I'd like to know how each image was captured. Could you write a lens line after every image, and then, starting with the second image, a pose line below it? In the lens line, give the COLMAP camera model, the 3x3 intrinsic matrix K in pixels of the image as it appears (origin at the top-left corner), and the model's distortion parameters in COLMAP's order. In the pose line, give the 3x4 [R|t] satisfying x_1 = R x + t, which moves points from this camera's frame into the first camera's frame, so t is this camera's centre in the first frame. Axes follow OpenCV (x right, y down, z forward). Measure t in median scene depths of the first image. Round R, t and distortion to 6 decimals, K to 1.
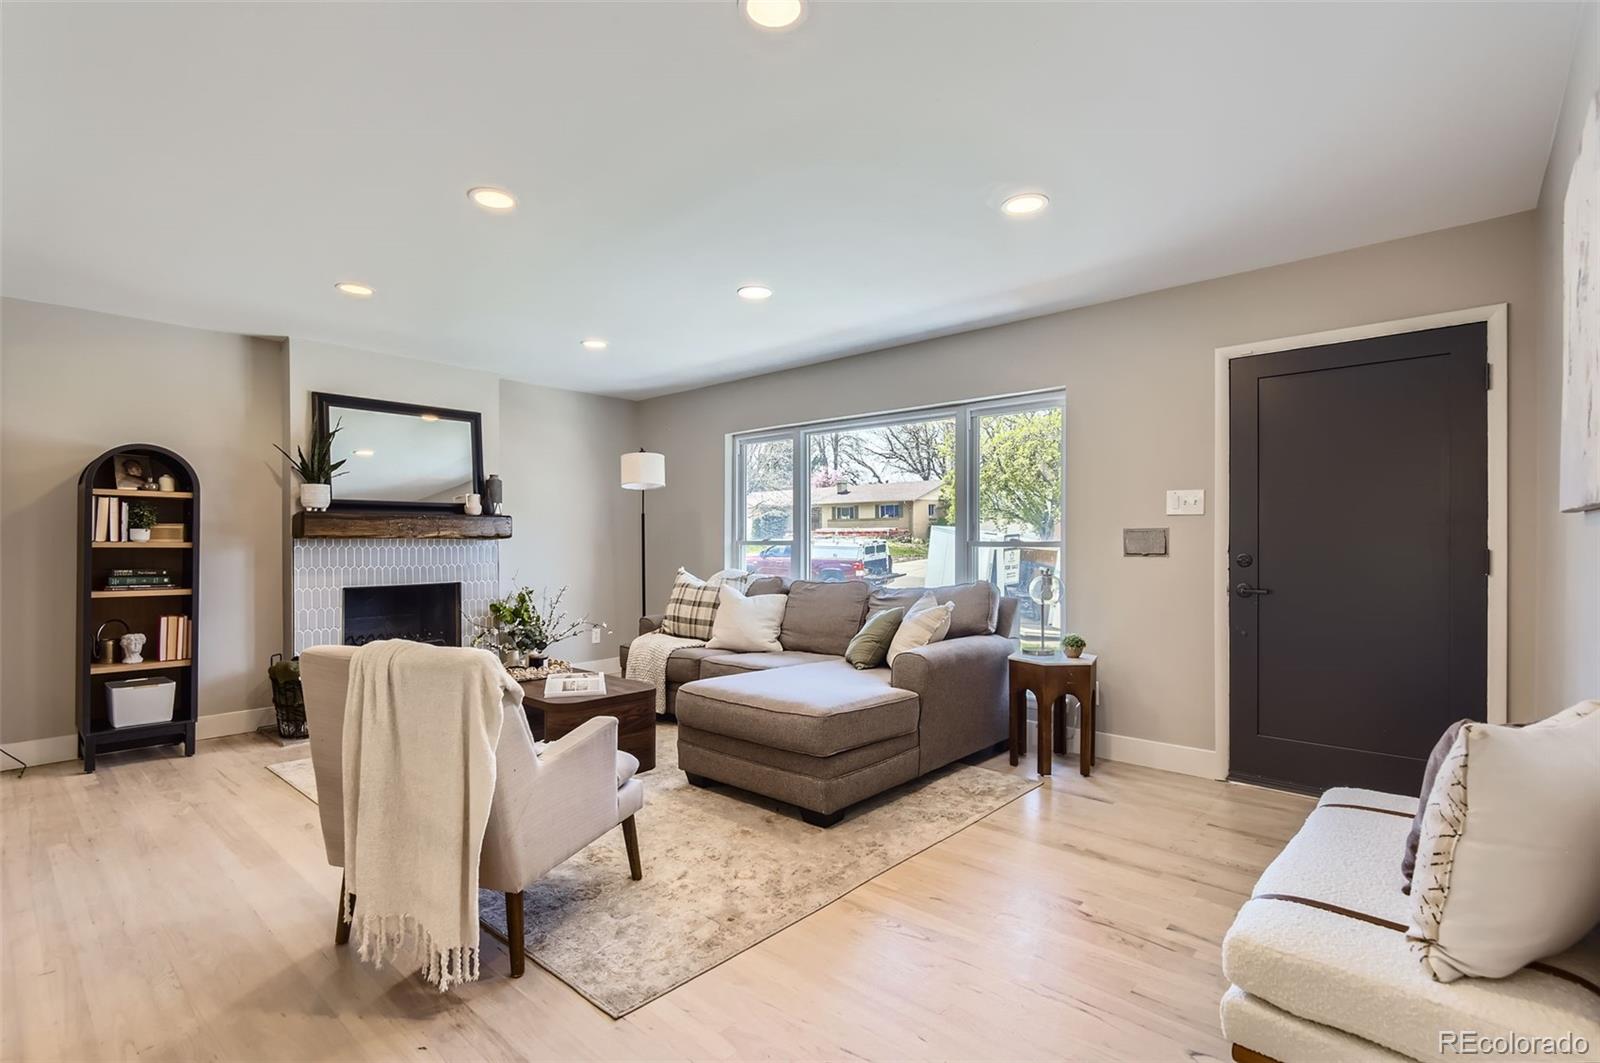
lens RADIAL K [[743.4, 0, 797.6], [0, 743.4, 542.9], [0, 0, 1]] dist [0.002979, -0.003840]
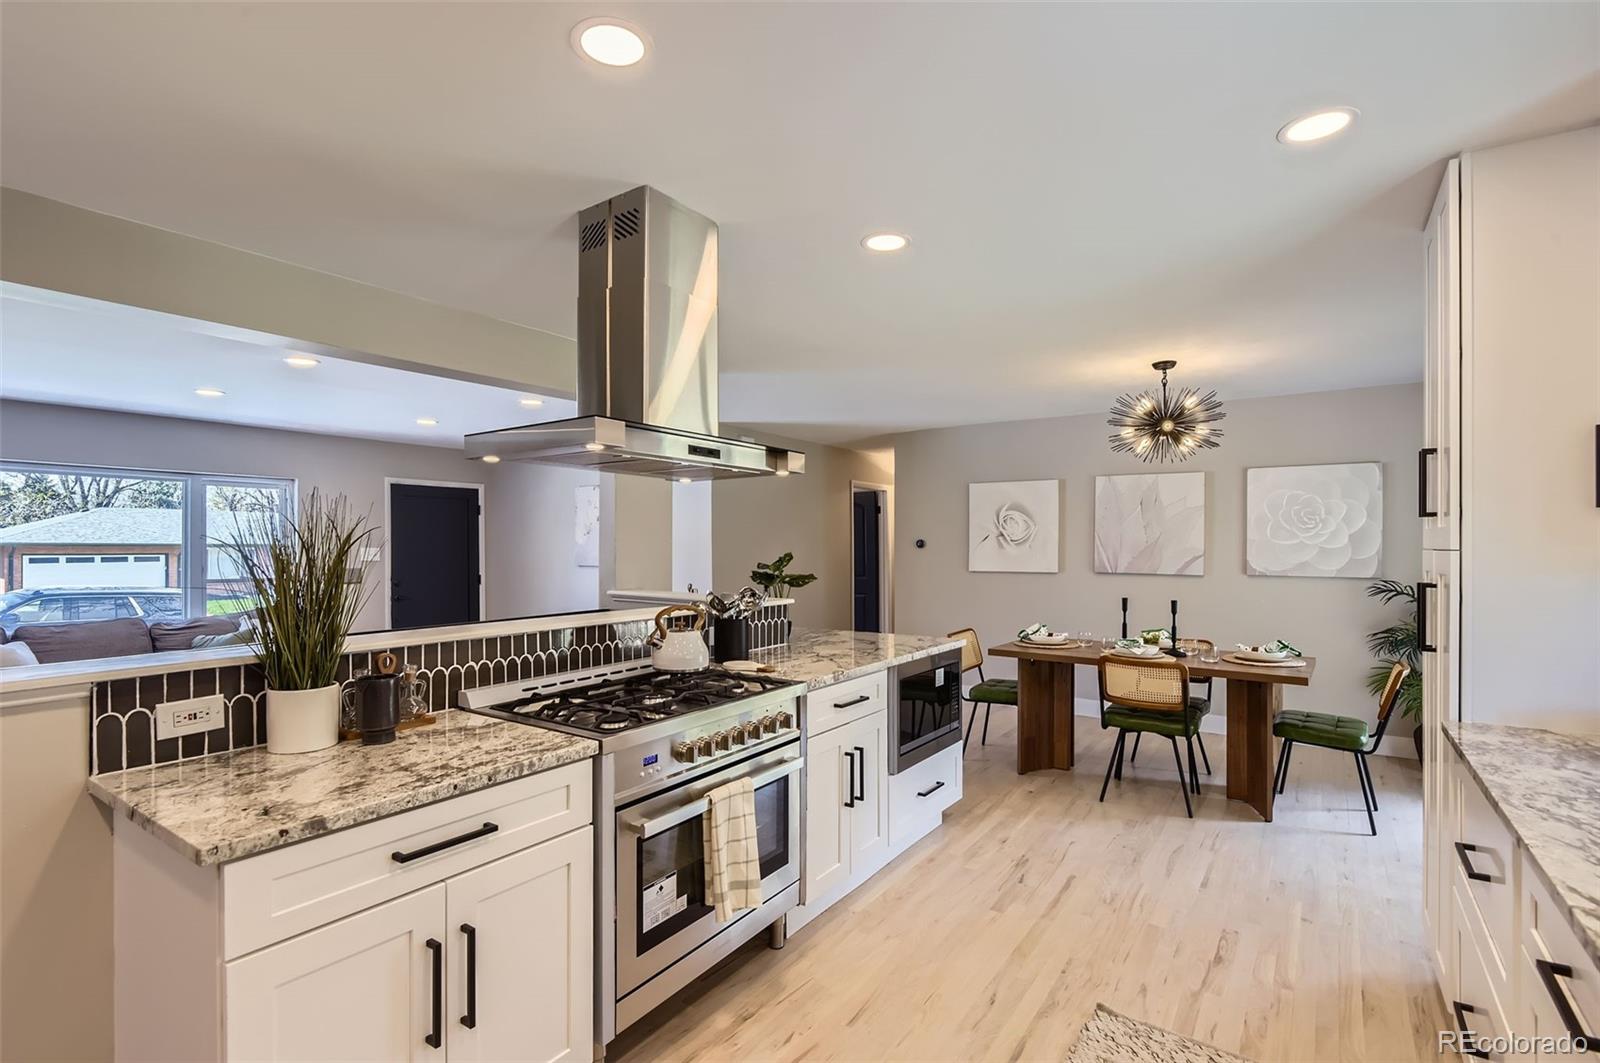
lens RADIAL K [[743.4, 0, 812.6], [0, 743.4, 547.3], [0, 0, 1]] dist [0.002979, -0.003840]
pose [[-0.135869, 0.005615, 0.990711, -1.427629], [0.010502, 0.999936, -0.004227, -0.049740], [-0.990671, 0.009830, -0.135919, 0.134838]]
